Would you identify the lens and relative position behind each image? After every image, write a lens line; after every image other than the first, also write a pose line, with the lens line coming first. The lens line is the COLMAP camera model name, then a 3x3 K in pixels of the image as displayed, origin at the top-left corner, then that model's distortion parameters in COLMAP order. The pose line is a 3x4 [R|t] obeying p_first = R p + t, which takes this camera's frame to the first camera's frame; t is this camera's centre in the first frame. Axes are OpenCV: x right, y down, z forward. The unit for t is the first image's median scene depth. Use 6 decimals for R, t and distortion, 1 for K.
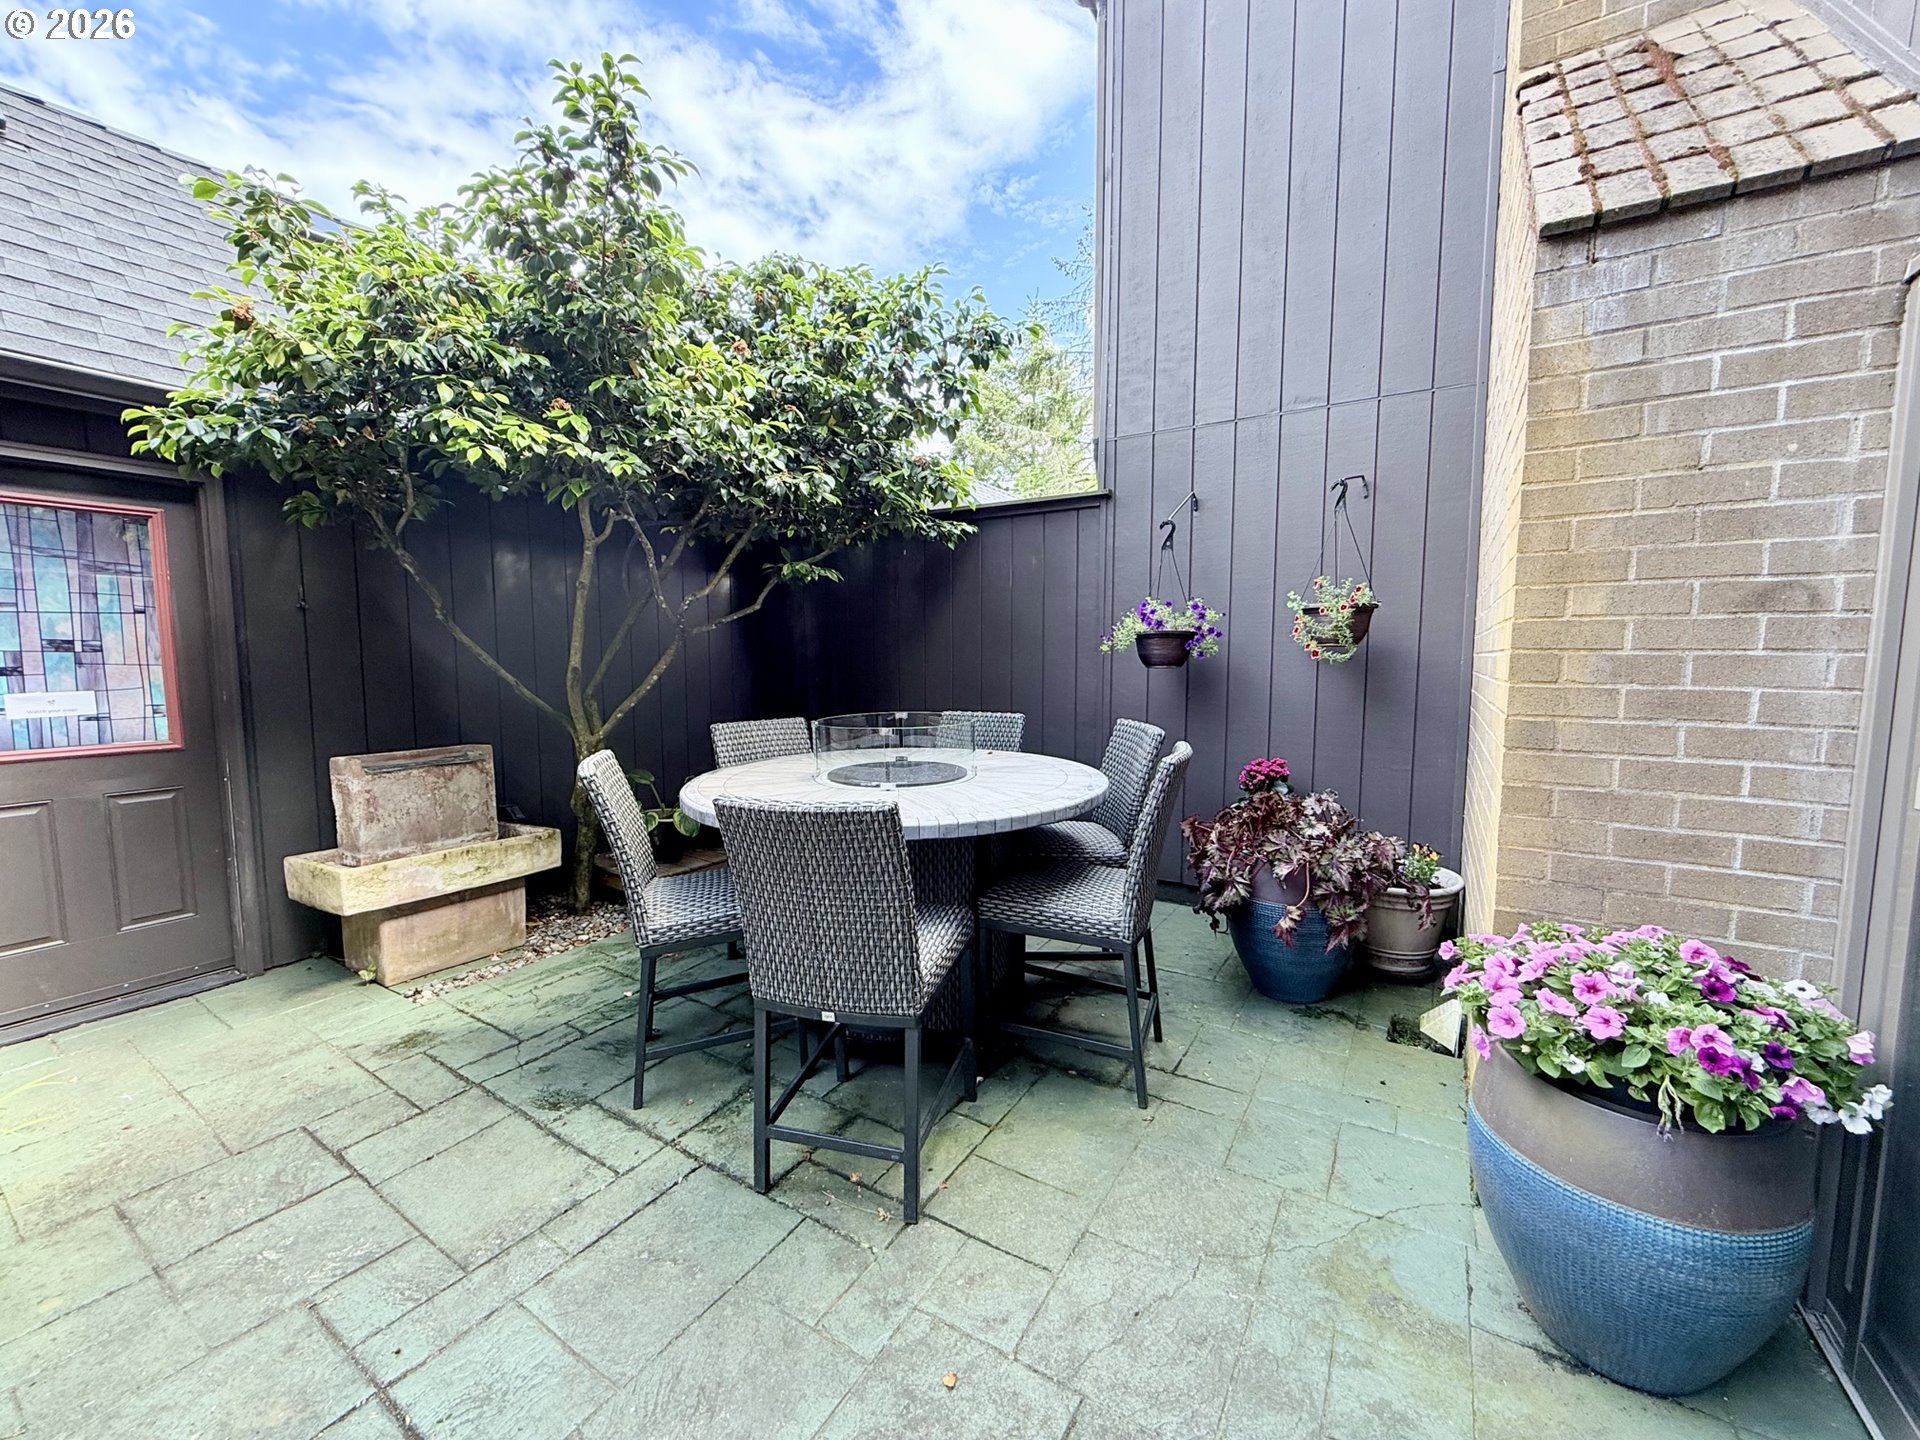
lens RADIAL K [[760.1, 0, 959.4], [0, 760.1, 722.1], [0, 0, 1]] dist [-0.001069, 0.000389]
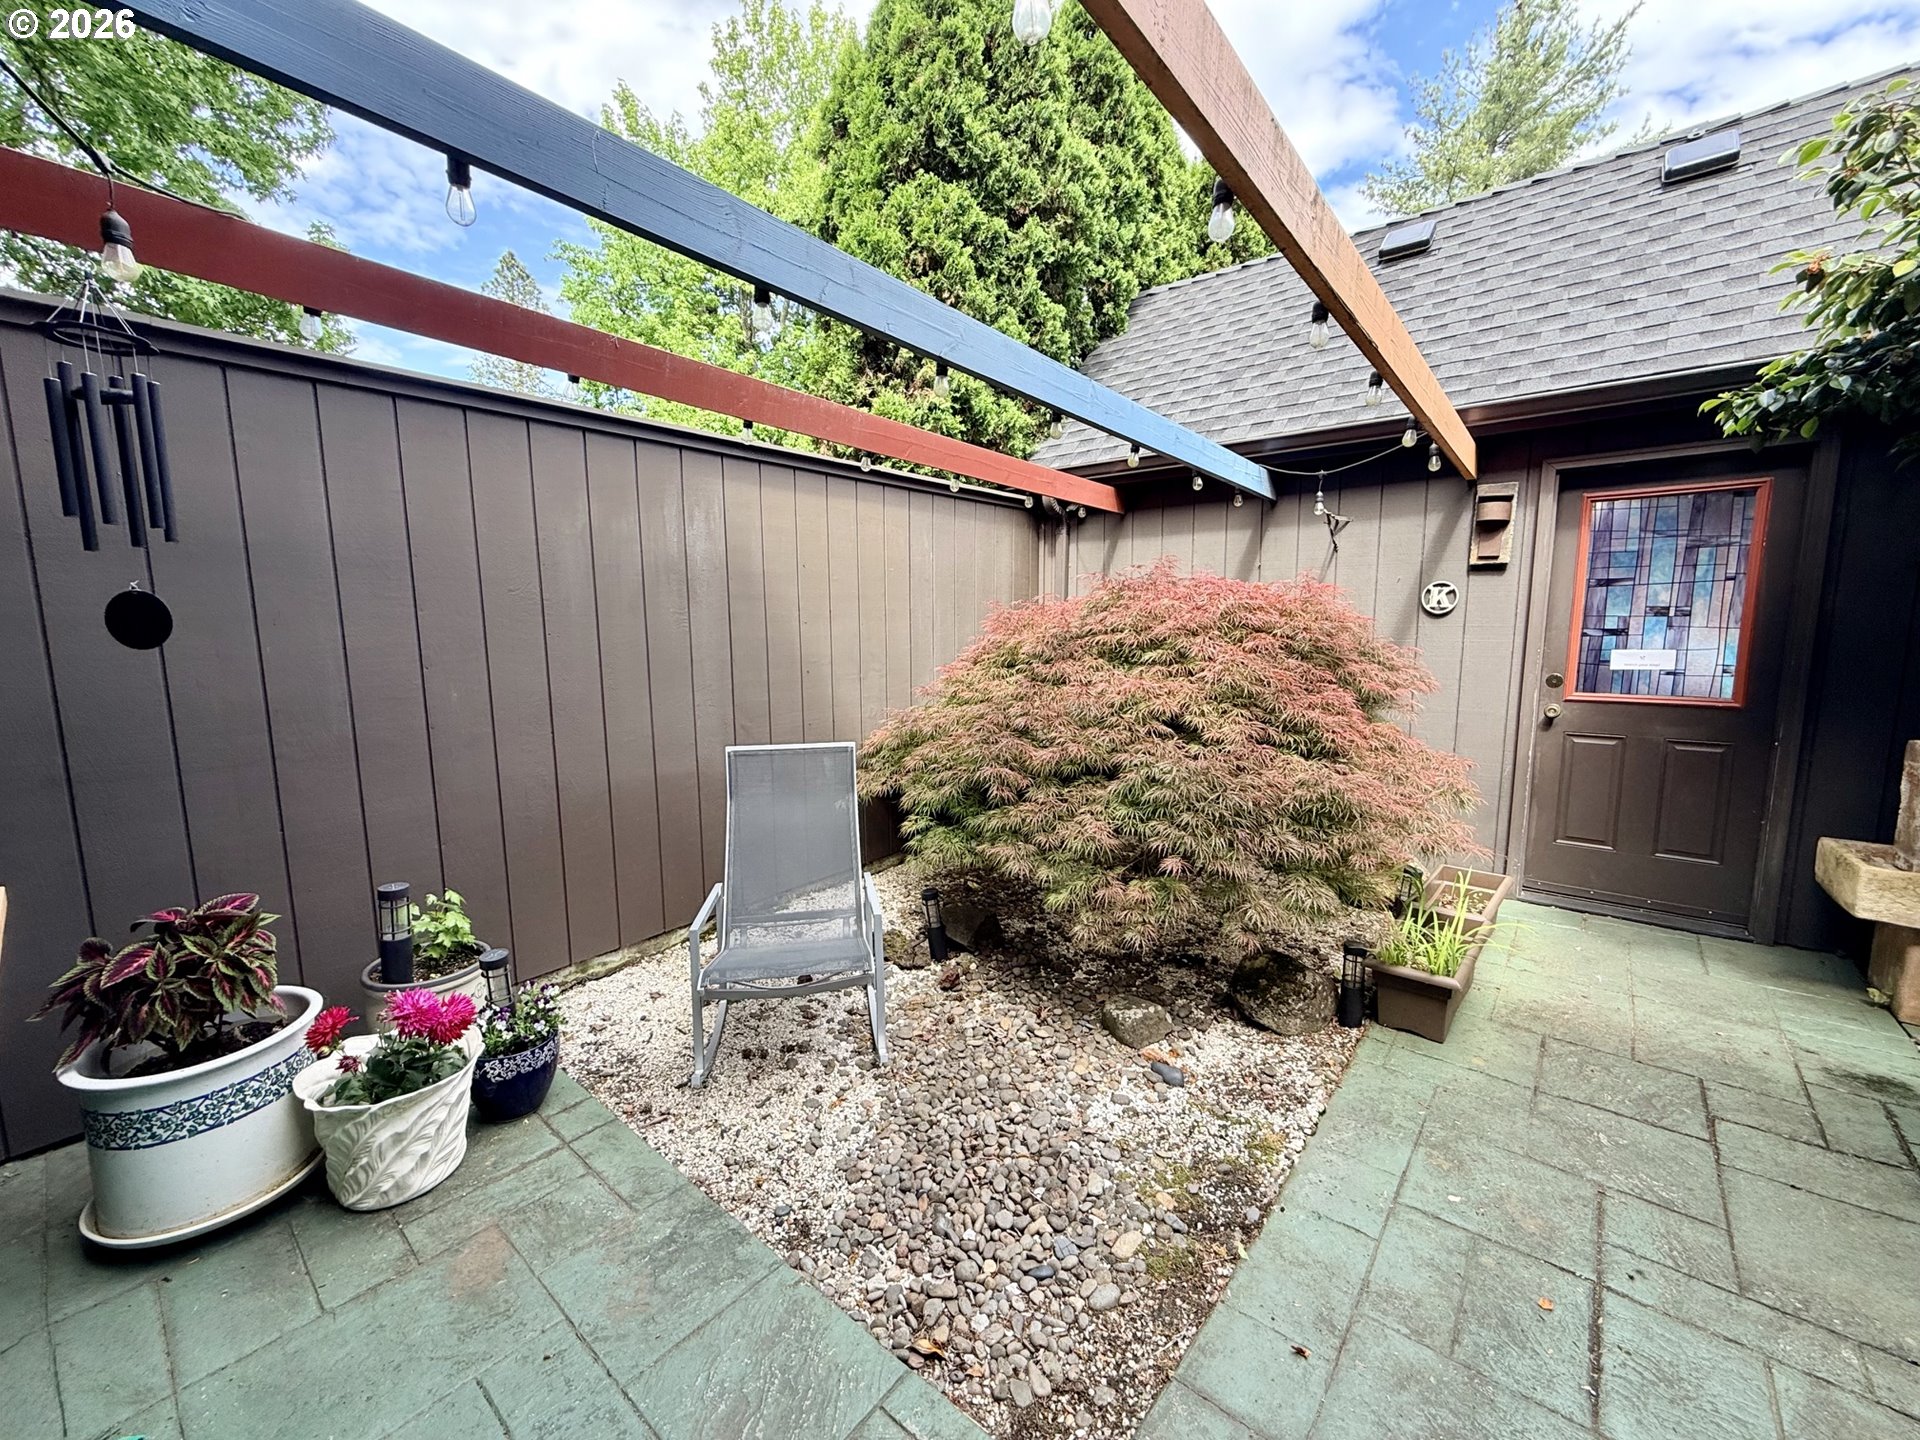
lens RADIAL K [[760.1, 0, 954.7], [0, 760.1, 727.3], [0, 0, 1]] dist [-0.001069, 0.000389]
pose [[-0.136104, 0.137843, -0.981058, 0.176802], [-0.080562, 0.985454, 0.149637, -0.009259], [0.987414, 0.099402, -0.123020, 0.060593]]
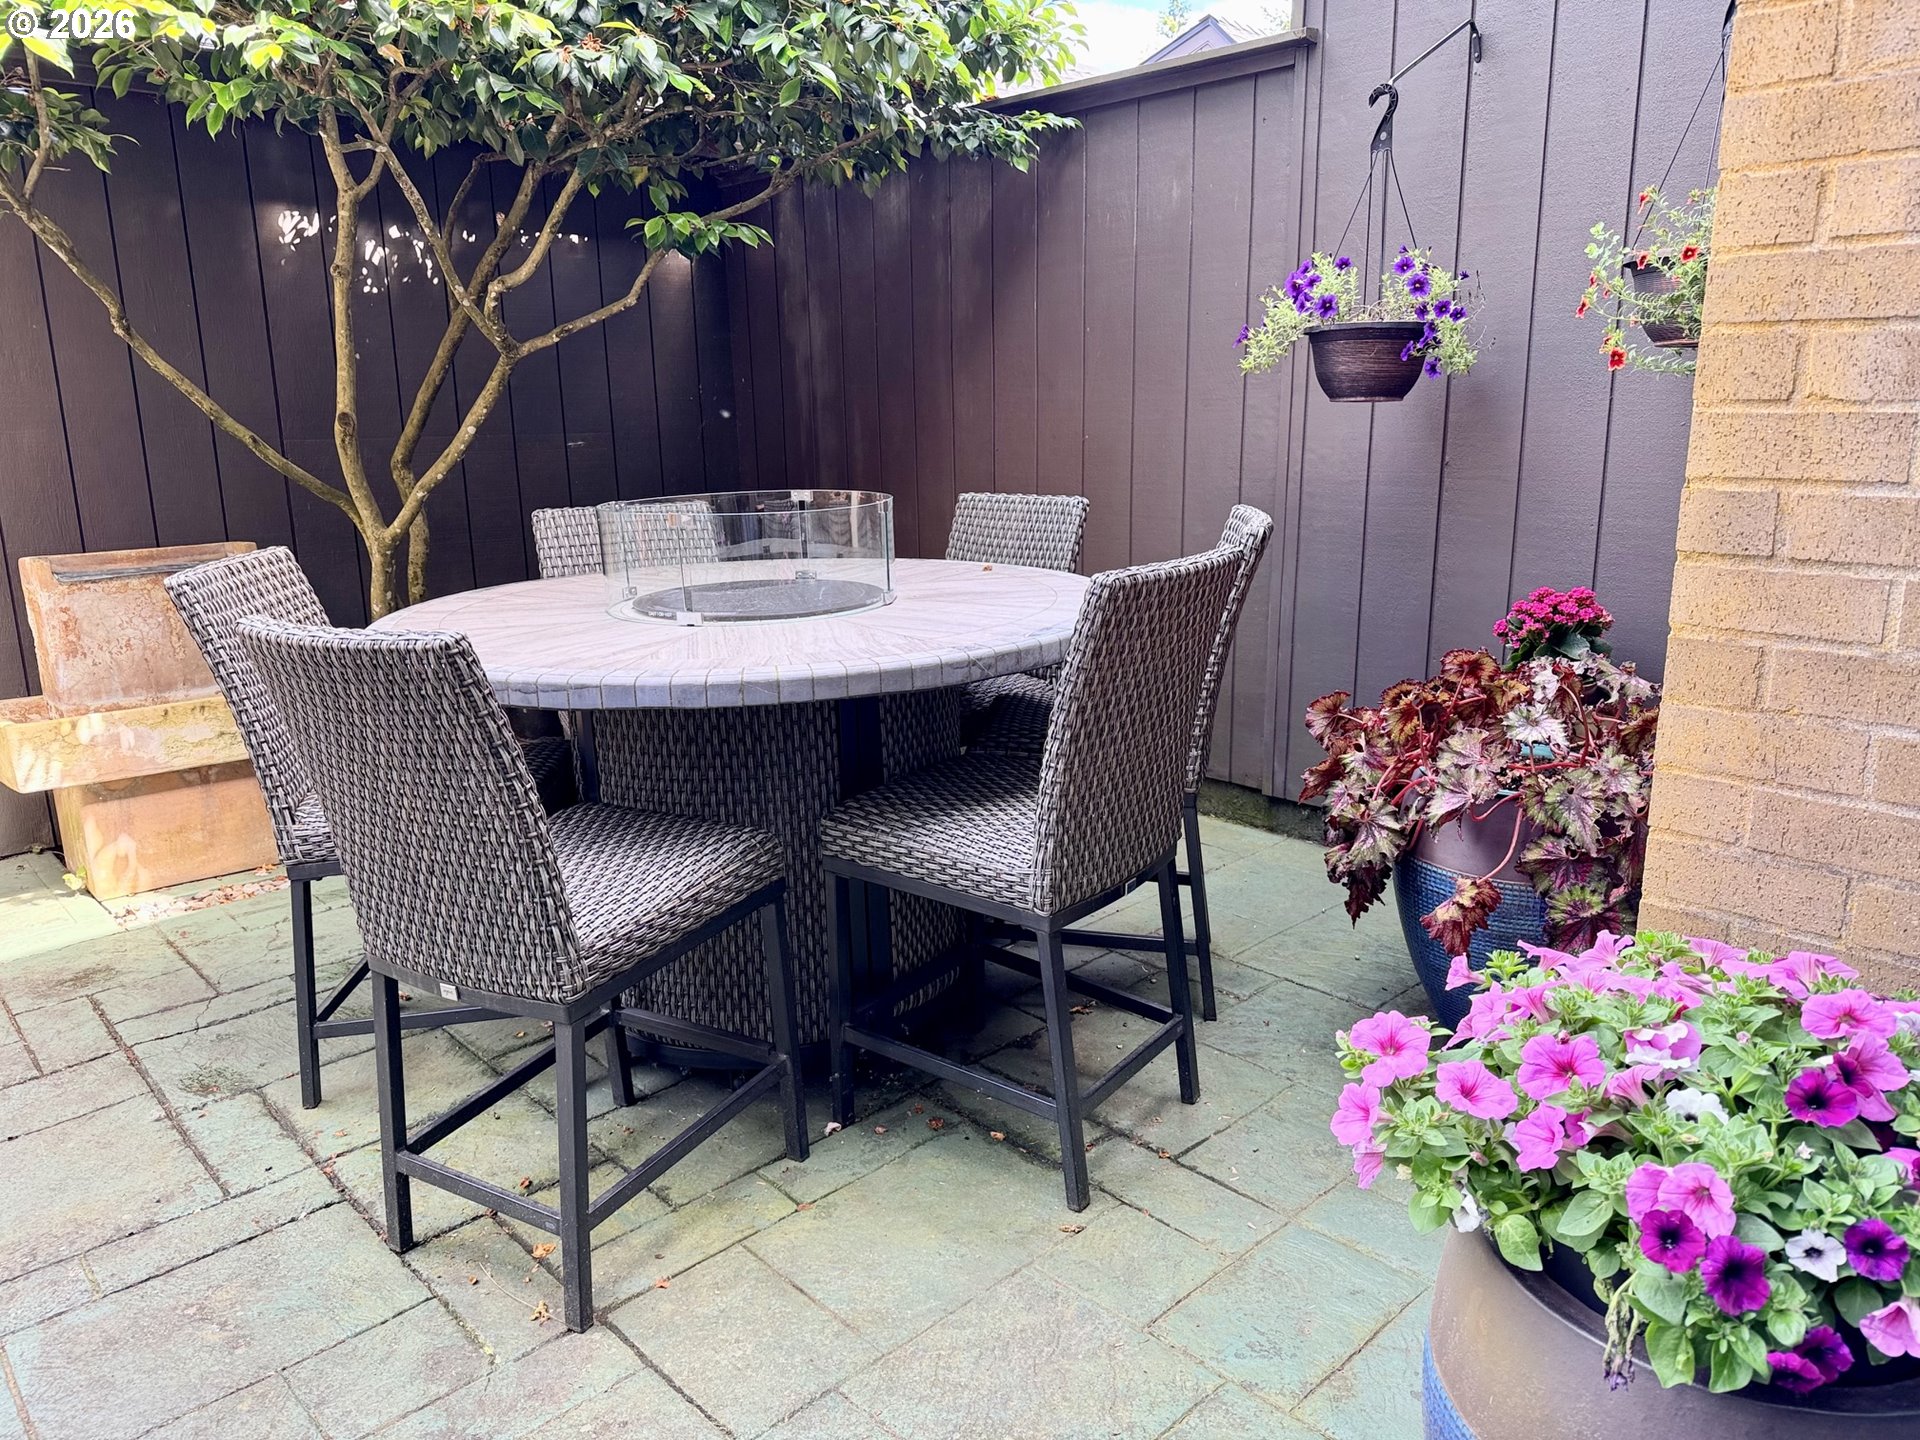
lens RADIAL K [[1357.7, 0, 958.5], [0, 1357.7, 723.3], [0, 0, 1]] dist [0.021056, -0.019606]
pose [[0.967100, 0.044396, -0.250492, 0.319176], [-0.007316, 0.989101, 0.147056, 0.010901], [0.254290, -0.140385, 0.956885, 0.066344]]
